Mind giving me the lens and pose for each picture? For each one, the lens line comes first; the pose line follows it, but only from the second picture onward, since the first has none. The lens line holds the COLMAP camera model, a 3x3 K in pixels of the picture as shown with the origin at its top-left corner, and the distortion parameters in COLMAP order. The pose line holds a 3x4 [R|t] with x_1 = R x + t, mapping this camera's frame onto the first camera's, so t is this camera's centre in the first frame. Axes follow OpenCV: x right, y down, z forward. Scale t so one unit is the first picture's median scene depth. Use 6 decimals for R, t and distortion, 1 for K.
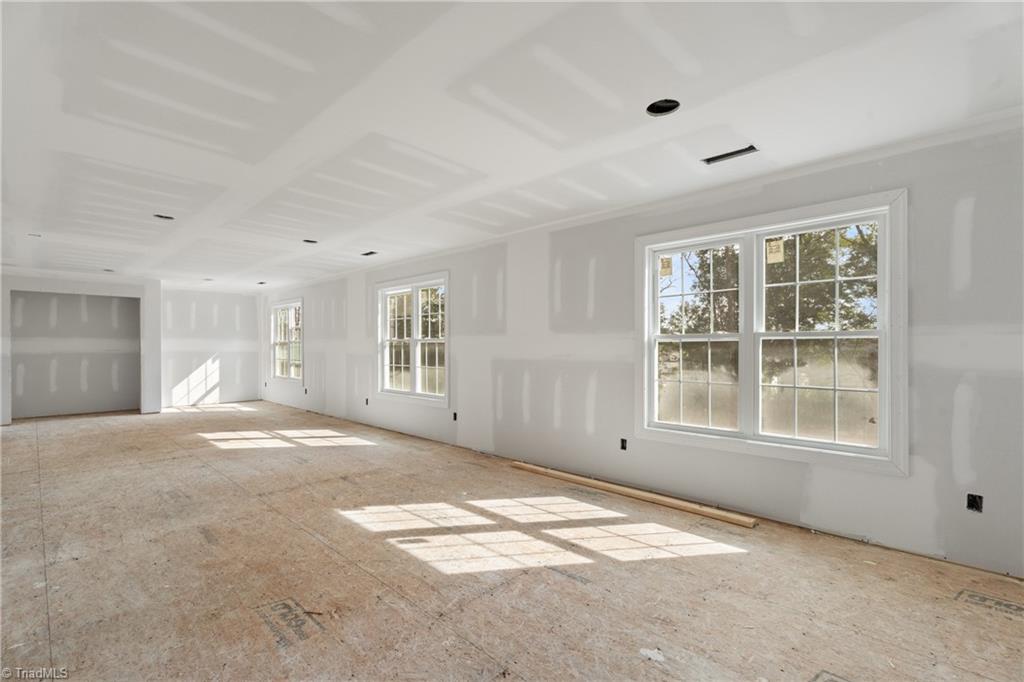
lens RADIAL K [[446.0, 0, 513.3], [0, 446.0, 348.6], [0, 0, 1]] dist [0.001316, 0.000263]
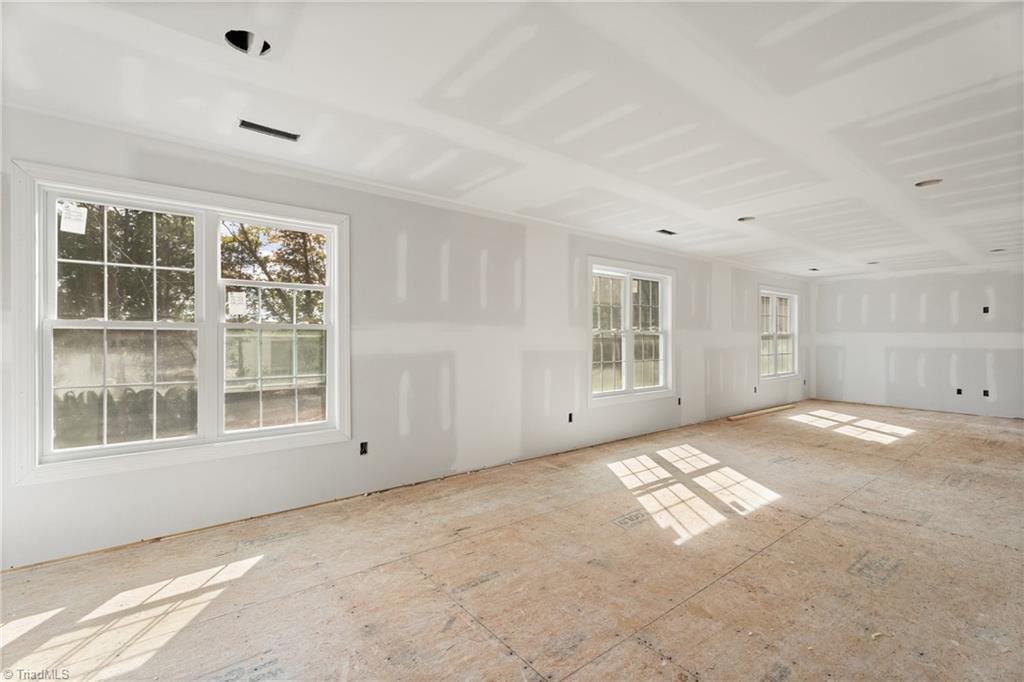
lens RADIAL K [[457.6, 0, 512.0], [0, 457.6, 341.0], [0, 0, 1]] dist [0.001600, 0.000210]
pose [[0.131039, -0.001419, 0.991376, -0.366125], [0.000636, 0.999999, 0.001348, 0.000179], [-0.991377, 0.000454, 0.131039, 0.353193]]
